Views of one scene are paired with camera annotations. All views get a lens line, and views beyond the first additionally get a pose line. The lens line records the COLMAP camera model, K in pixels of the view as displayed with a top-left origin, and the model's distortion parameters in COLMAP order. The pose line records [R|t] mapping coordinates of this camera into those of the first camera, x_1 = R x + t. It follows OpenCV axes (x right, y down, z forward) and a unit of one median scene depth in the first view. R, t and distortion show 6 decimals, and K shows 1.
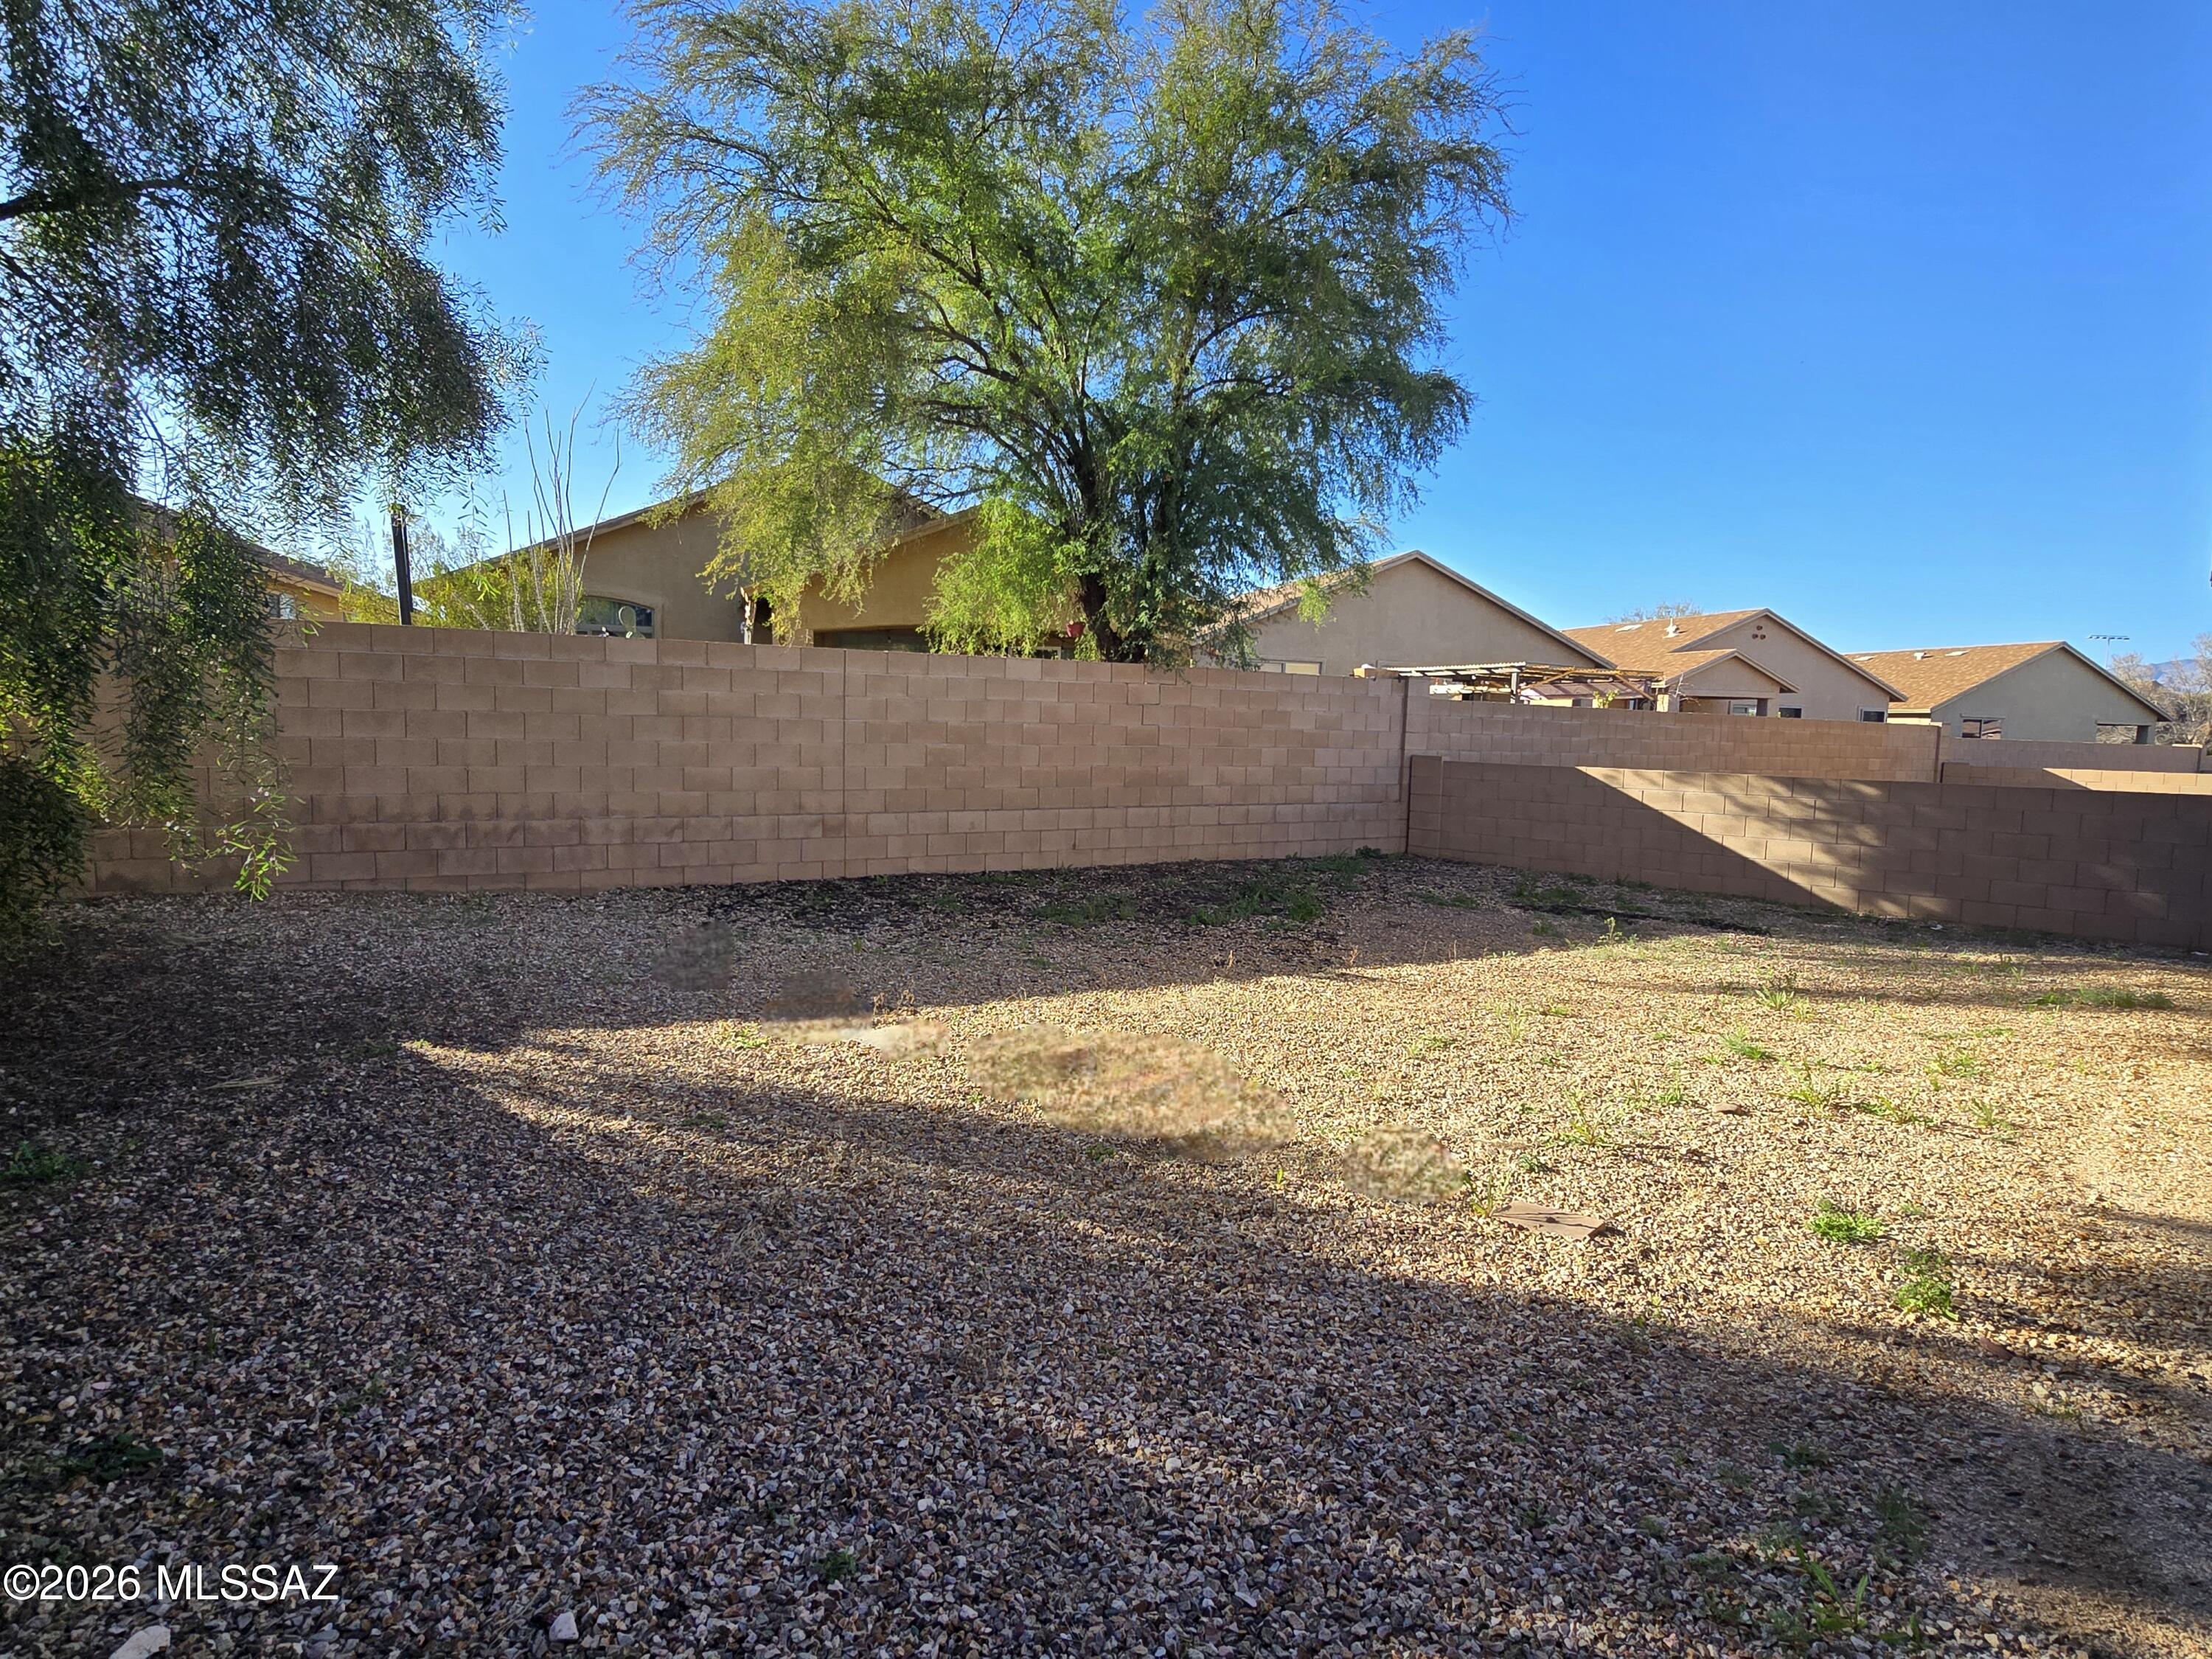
lens RADIAL K [[1143.9, 0, 1106.0], [0, 1143.9, 829.5], [0, 0, 1]] dist [0.020681, 0.000100]
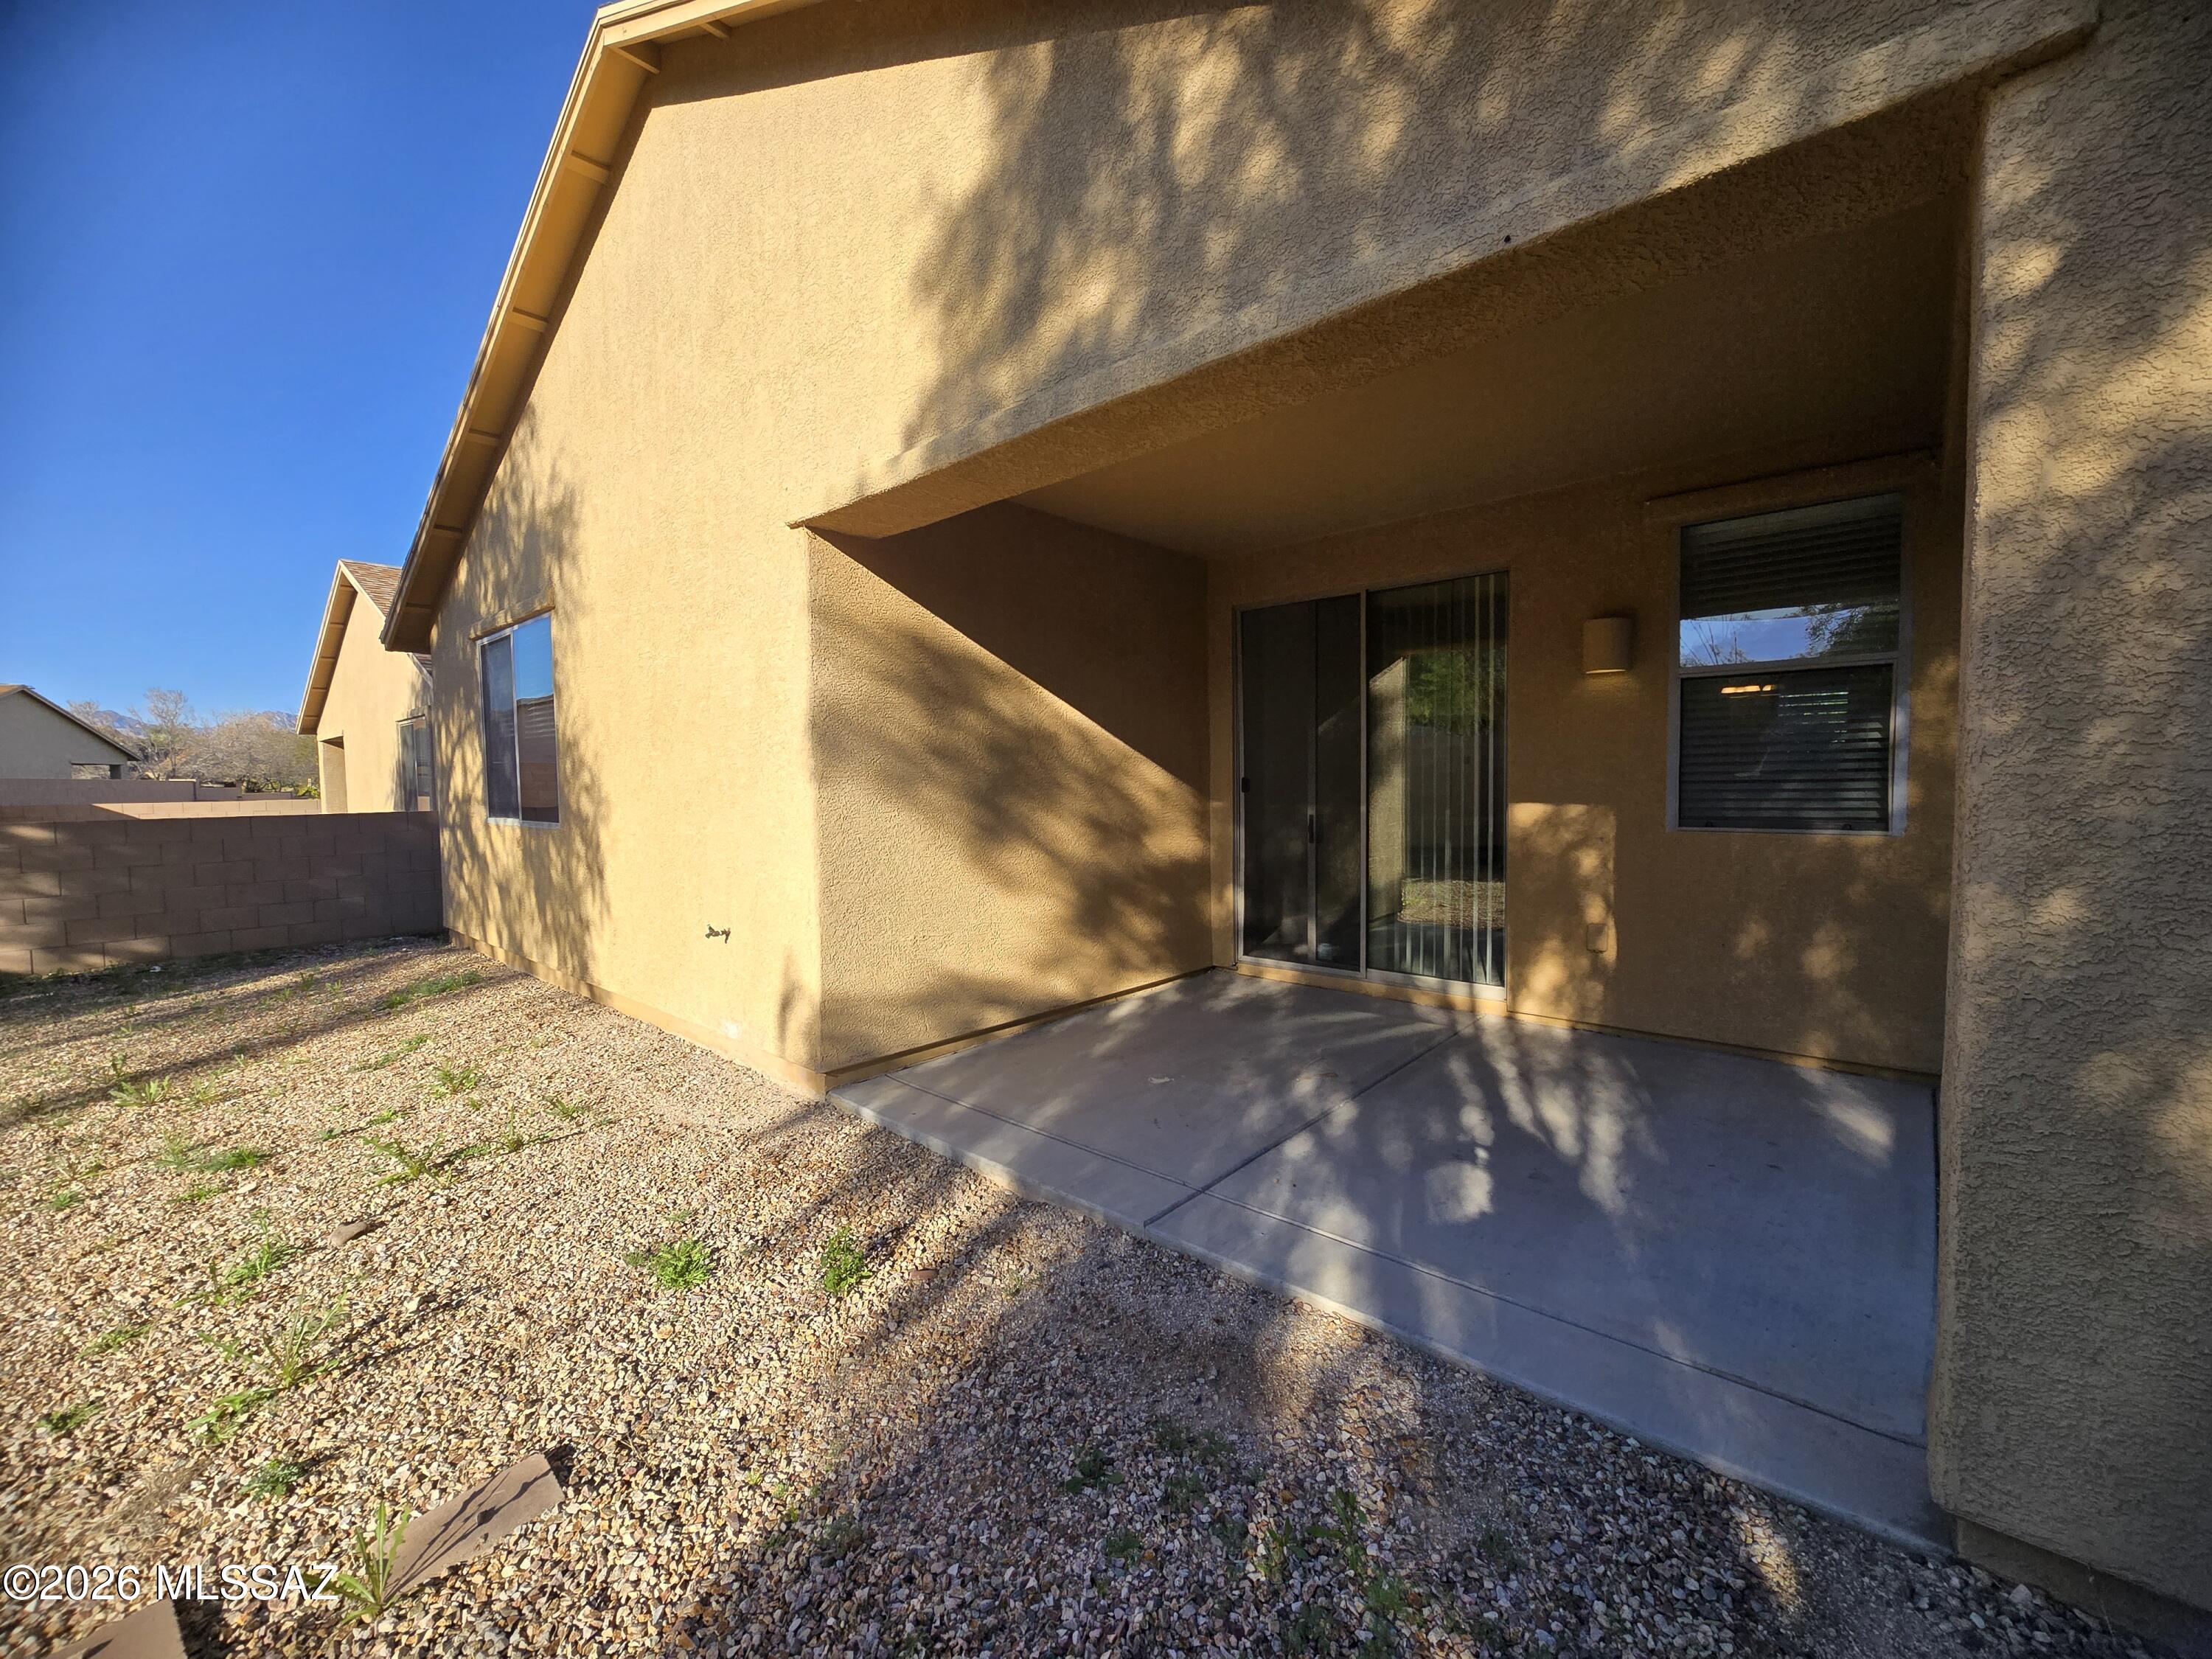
lens RADIAL K [[900.5, 0, 1106.0], [0, 900.5, 829.5], [0, 0, 1]] dist [-0.000535, 0.000055]
pose [[-0.014597, -0.082651, 0.996472, -0.048234], [0.100270, 0.991433, 0.083702, -0.025013], [-0.994853, 0.101138, -0.006184, 0.399199]]
